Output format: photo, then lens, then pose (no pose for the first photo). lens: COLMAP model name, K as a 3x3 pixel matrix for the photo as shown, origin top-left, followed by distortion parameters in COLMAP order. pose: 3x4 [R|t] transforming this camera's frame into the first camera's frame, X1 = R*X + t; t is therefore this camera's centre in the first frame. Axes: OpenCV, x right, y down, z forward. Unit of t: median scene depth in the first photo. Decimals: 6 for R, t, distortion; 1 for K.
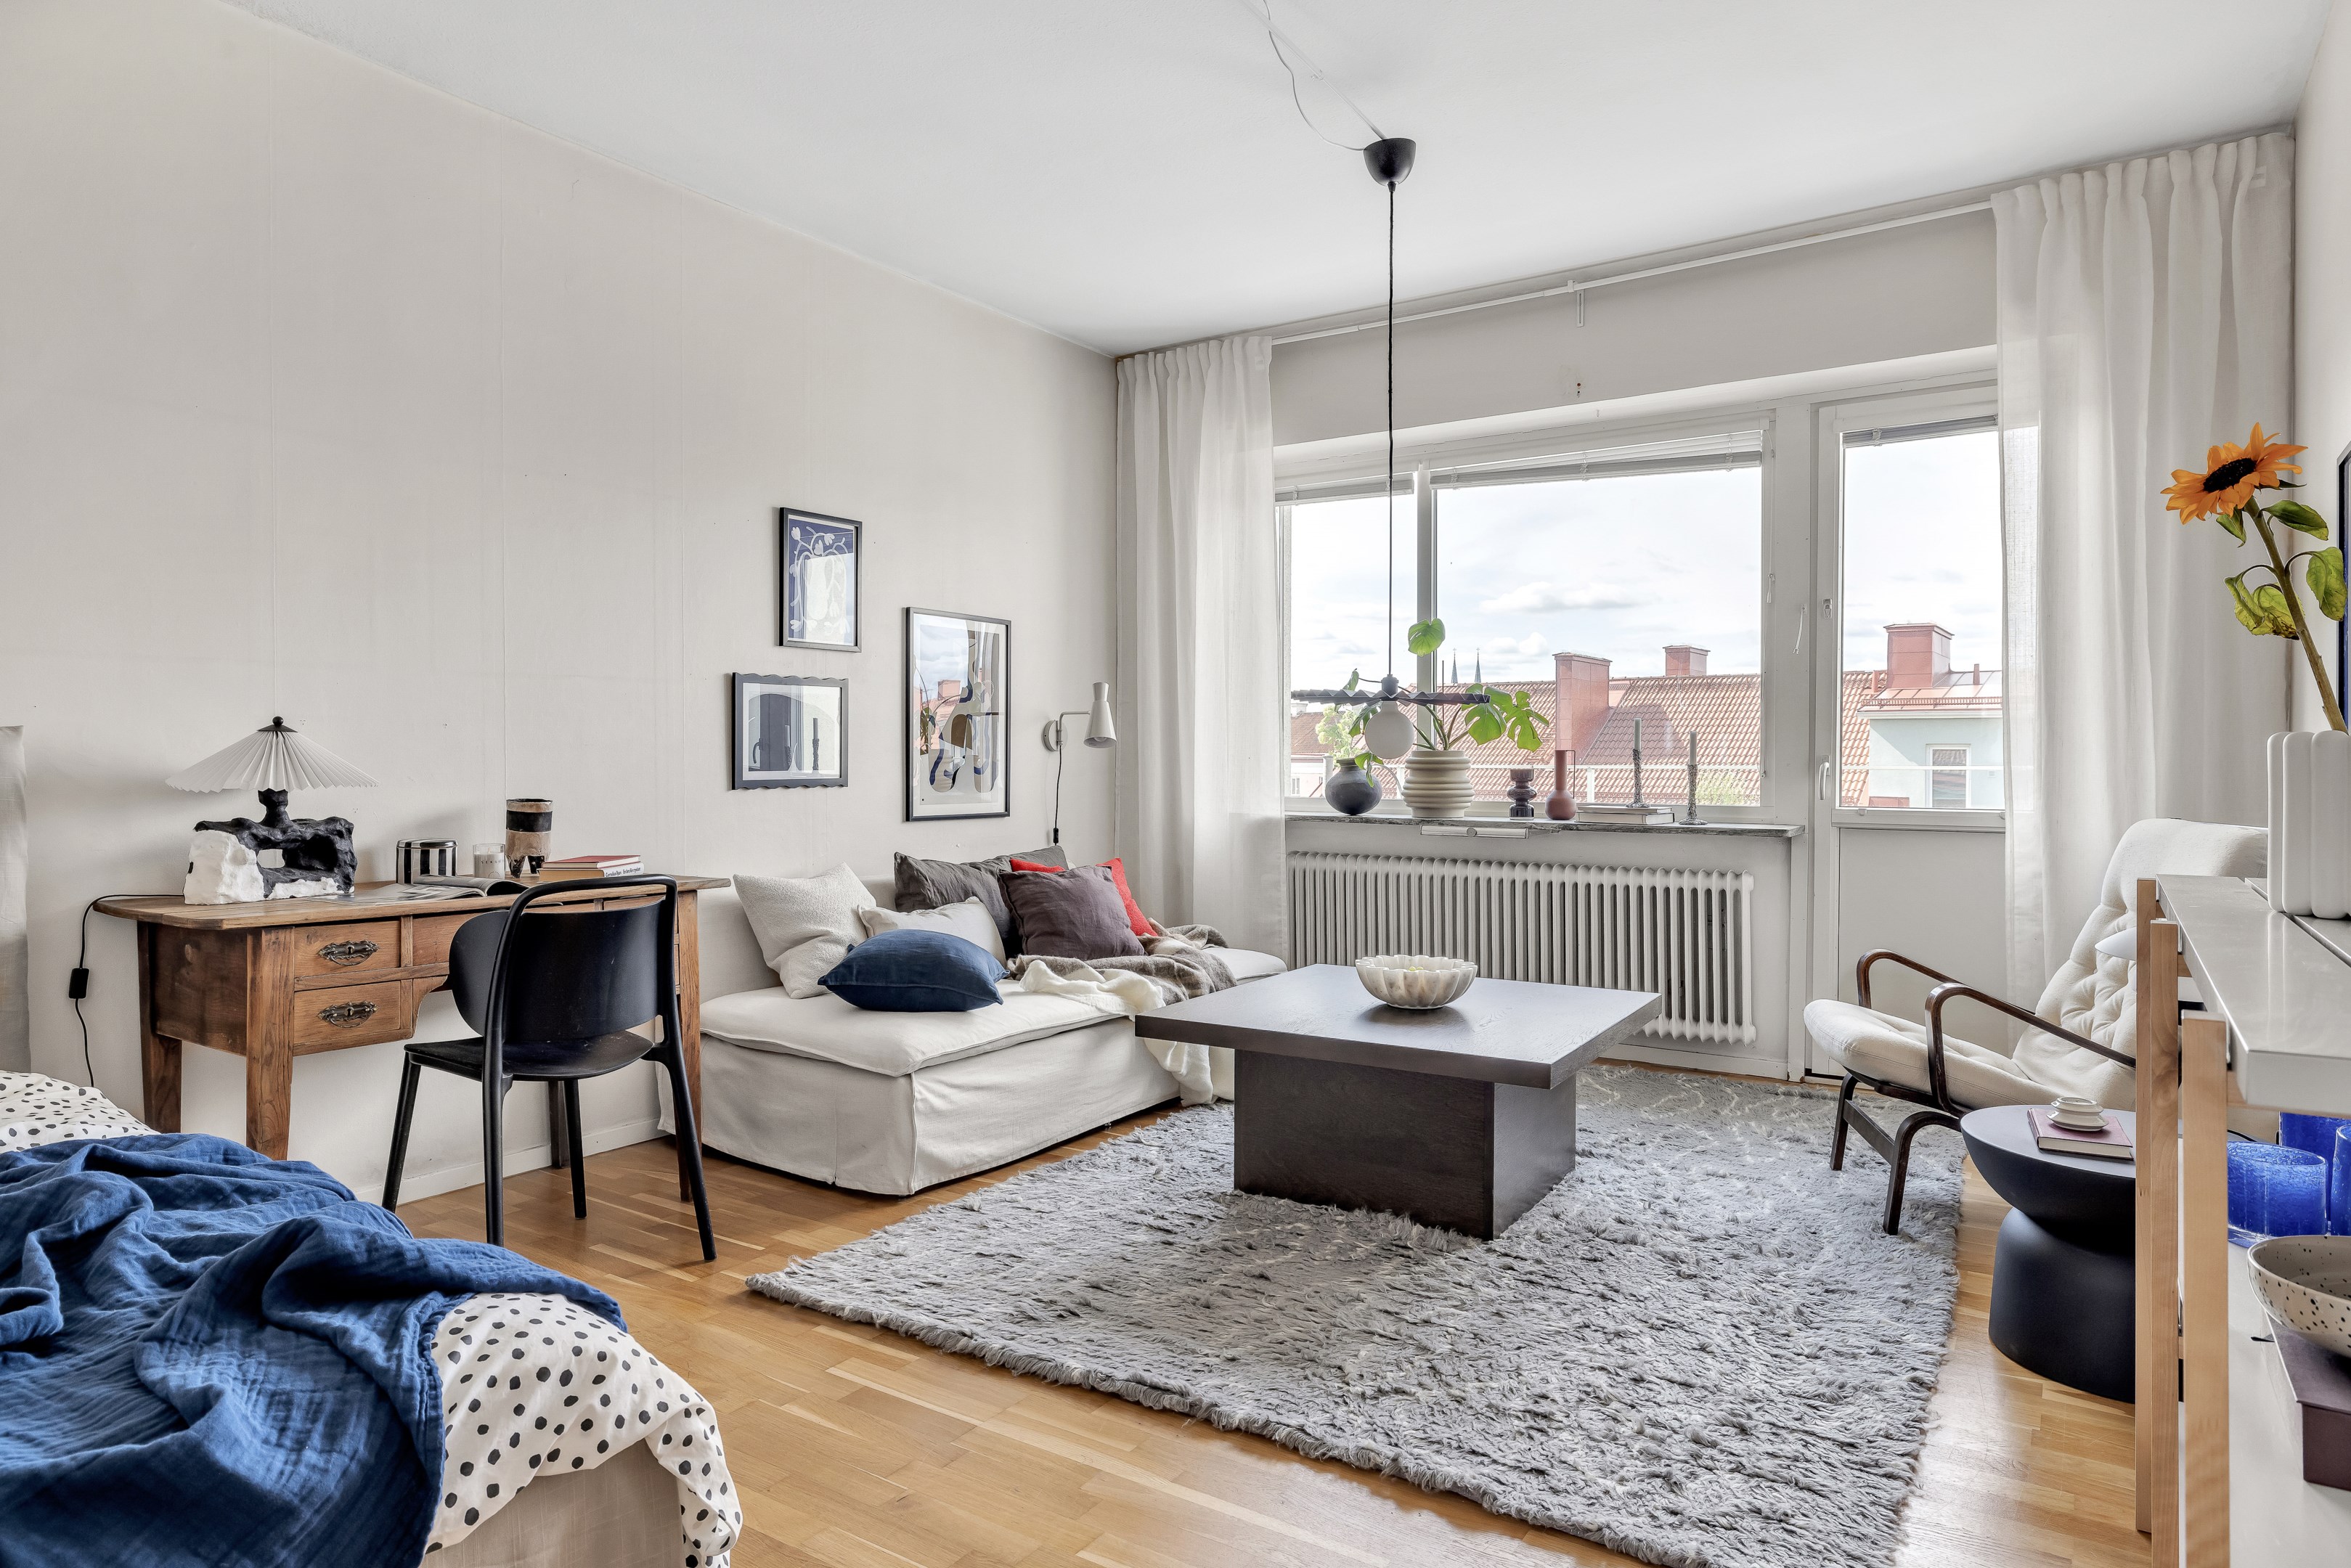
lens RADIAL K [[1390.9, 0, 1165.8], [0, 1390.9, 766.0], [0, 0, 1]] dist [0.000393, 0.002096]
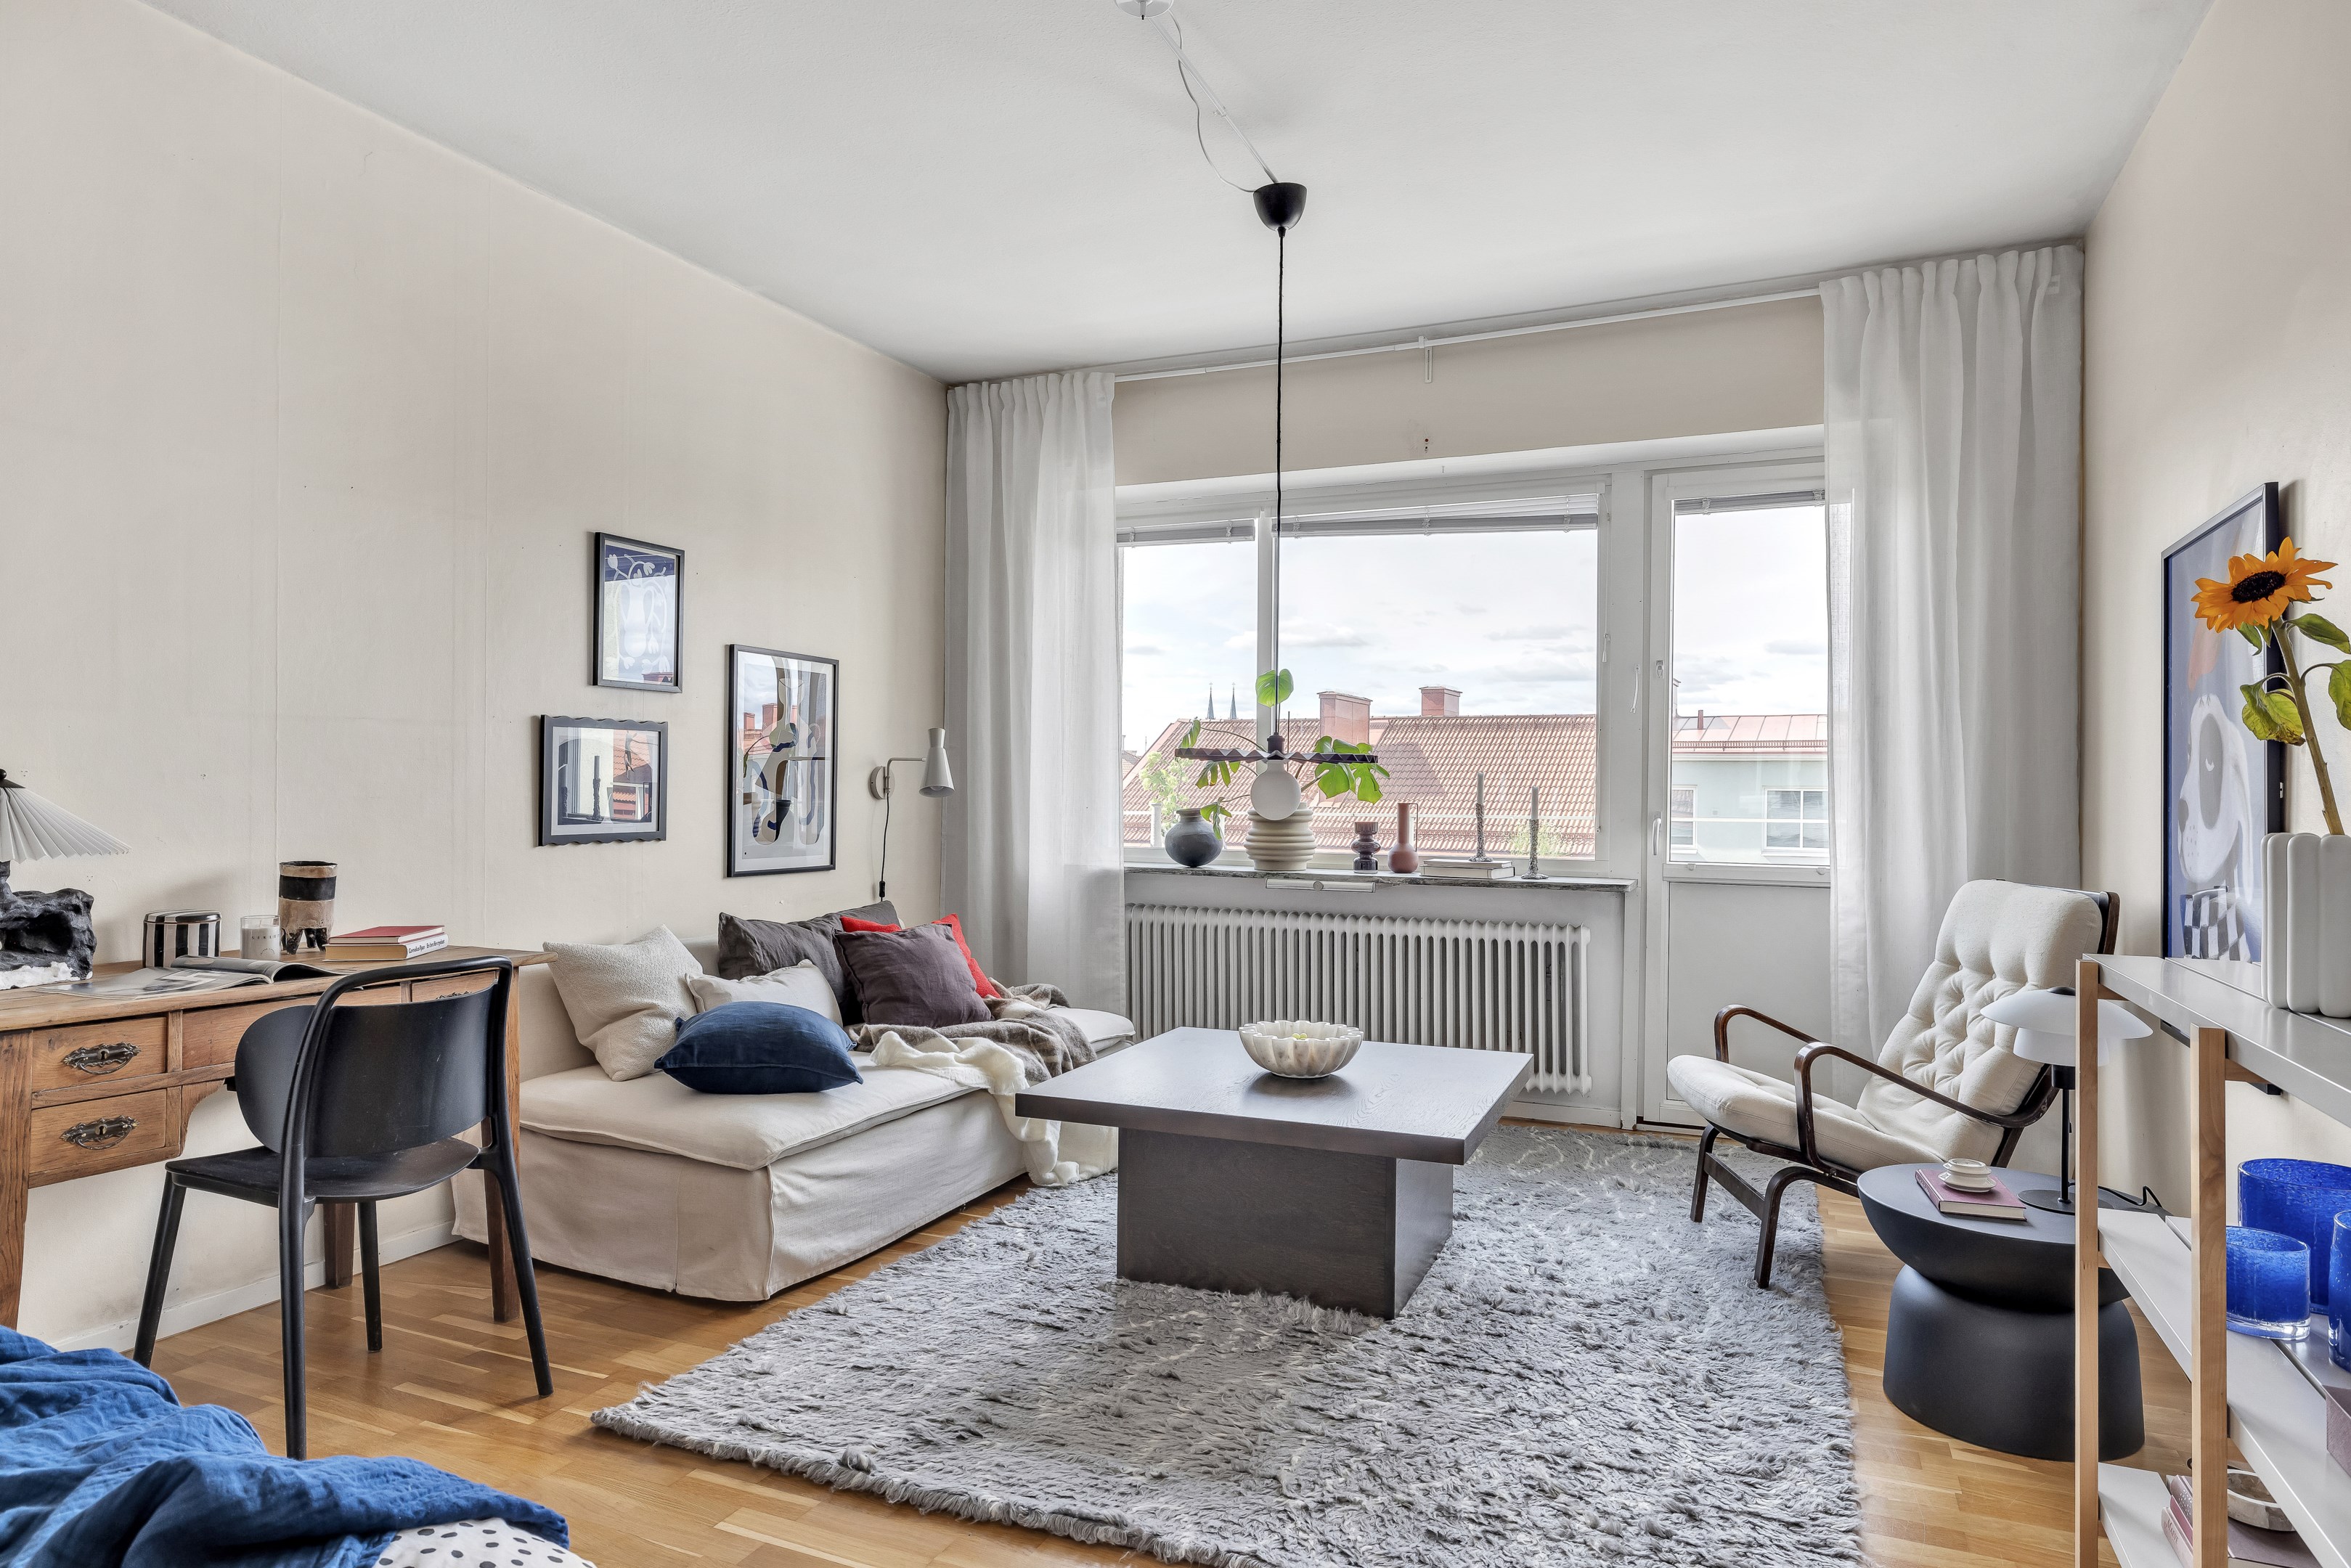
lens RADIAL K [[1407.2, 0, 1175.5], [0, 1407.2, 784.0], [0, 0, 1]] dist [-0.001475, 0.003648]
pose [[0.984986, 0.008782, 0.172411, -0.081039], [-0.006852, 0.999907, -0.011784, -0.018586], [-0.172499, 0.010426, 0.984955, 0.048638]]
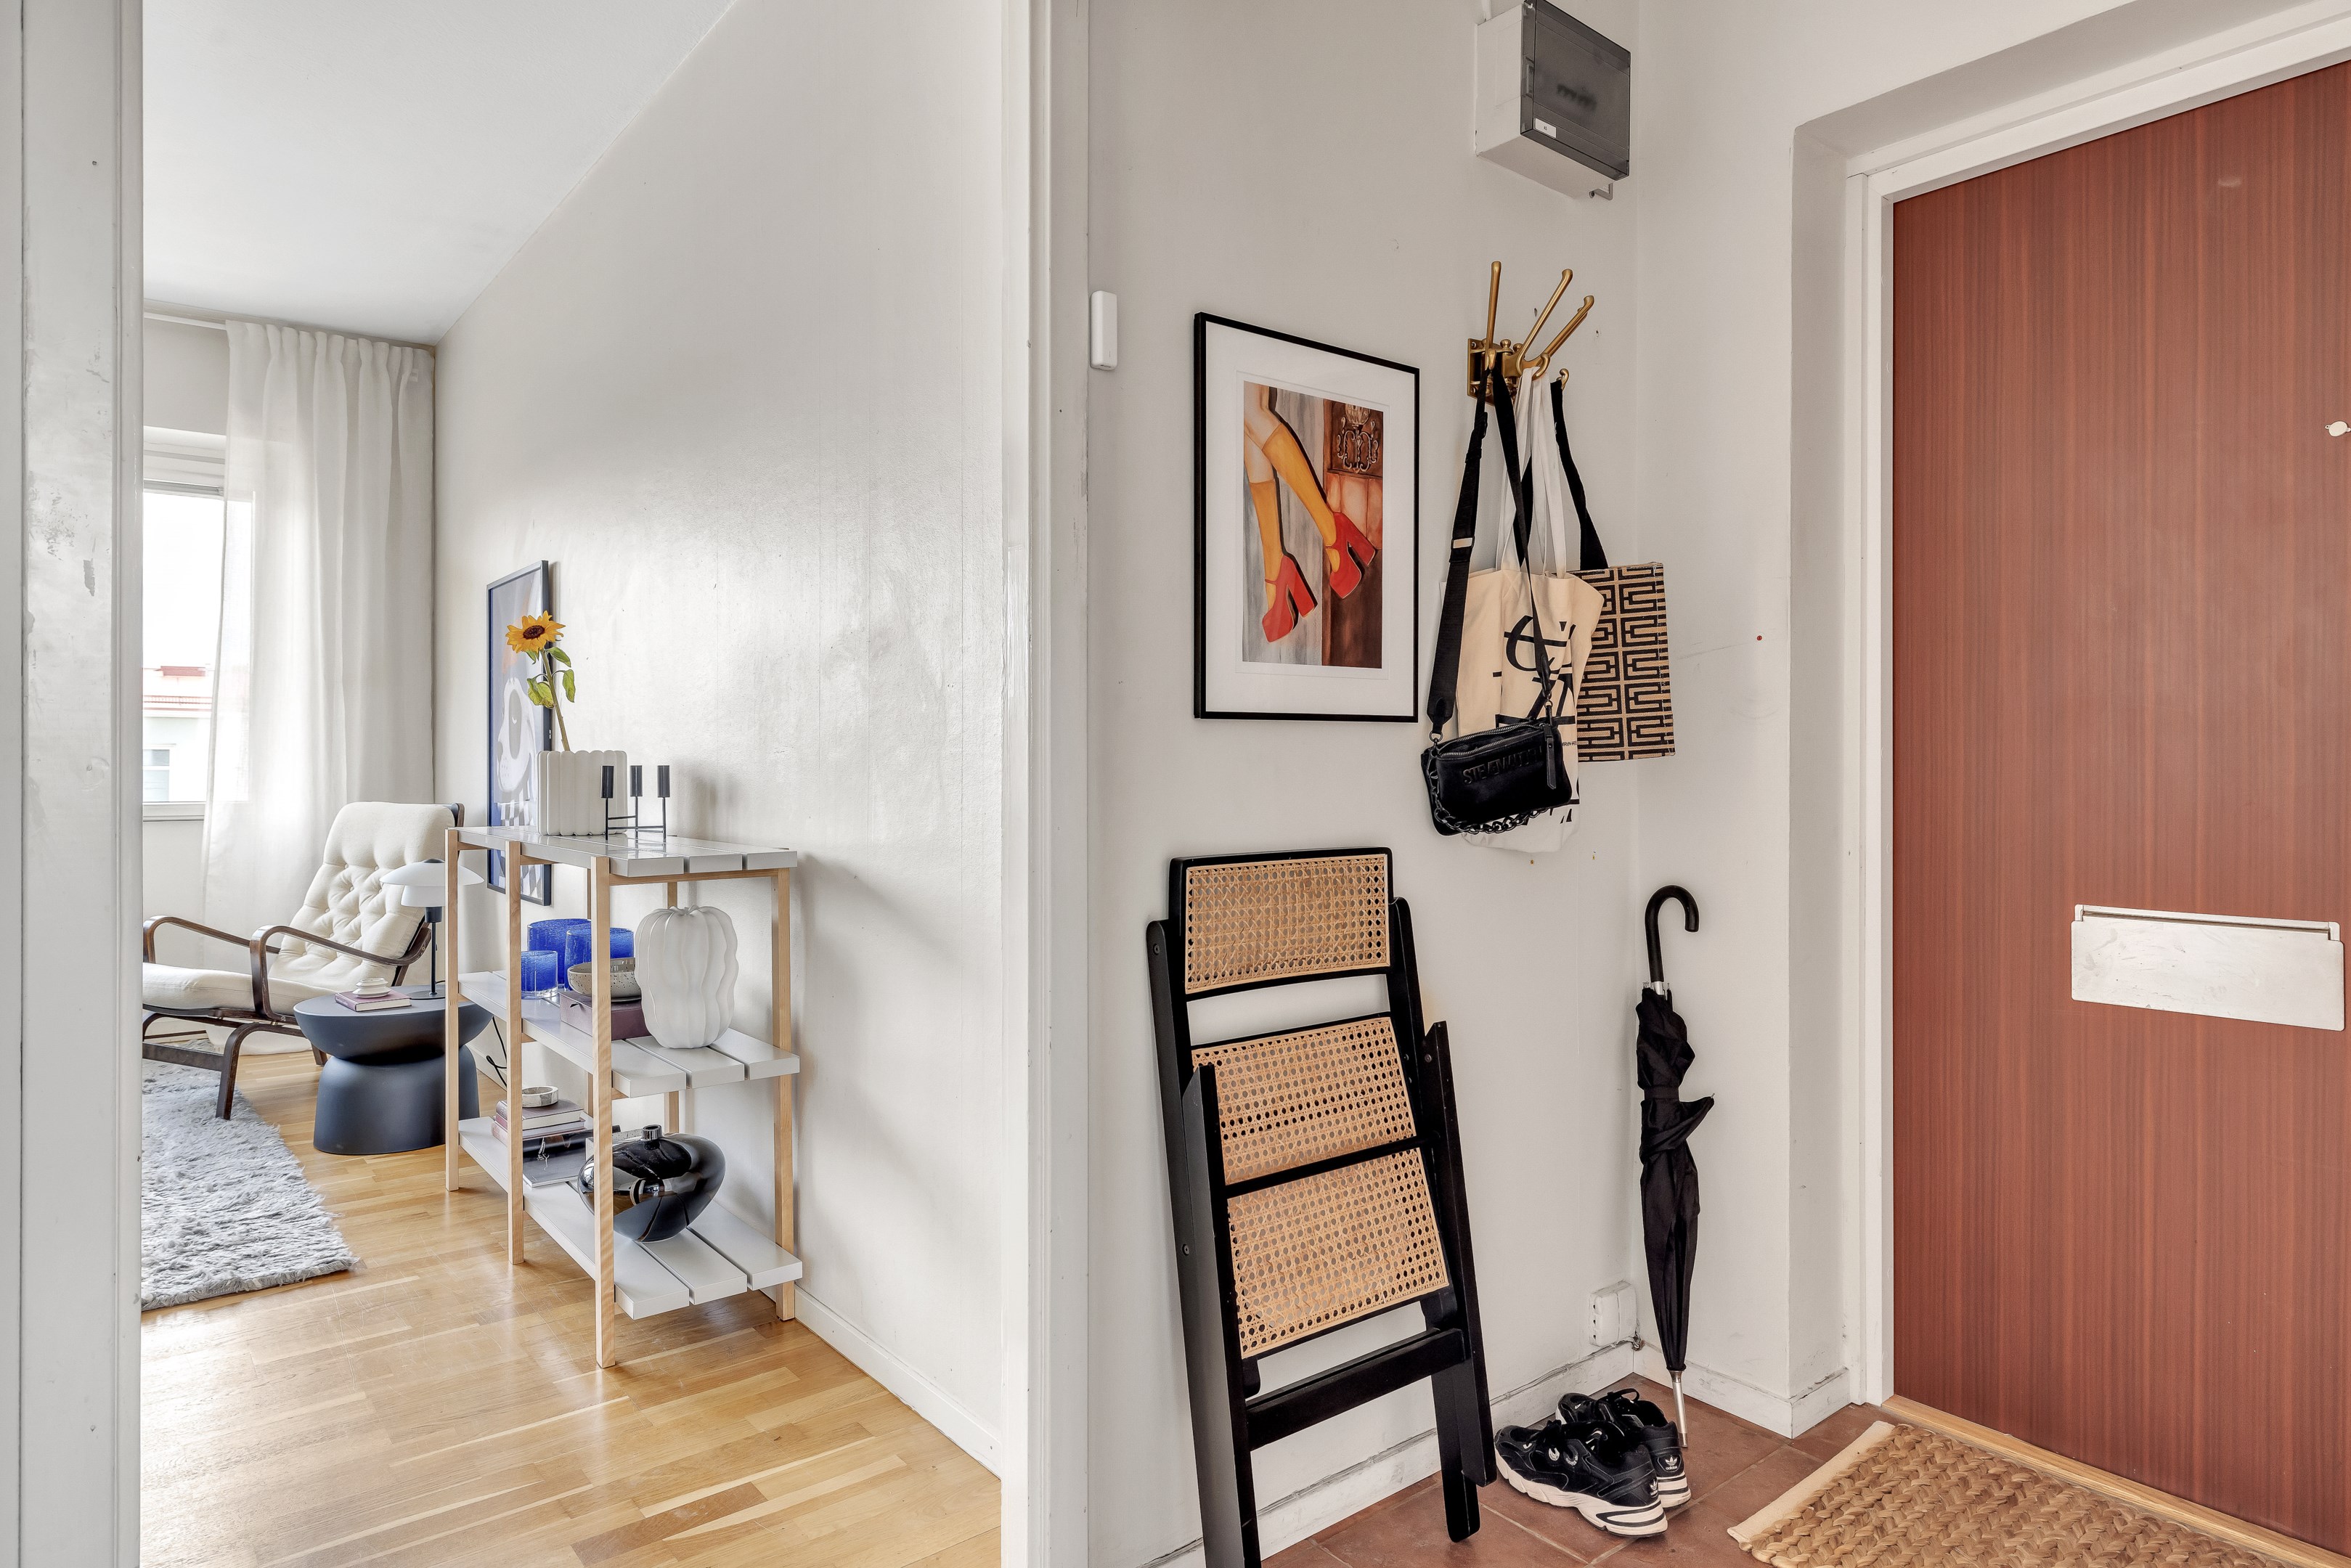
lens RADIAL K [[1357.4, 0, 1175.6], [0, 1357.4, 747.5], [0, 0, 1]] dist [-0.001151, 0.000161]
pose [[0.307711, -0.001969, 0.951478, -0.401124], [0.005849, 0.999983, 0.000178, -0.014807], [-0.951462, 0.005511, 0.307718, -0.262193]]
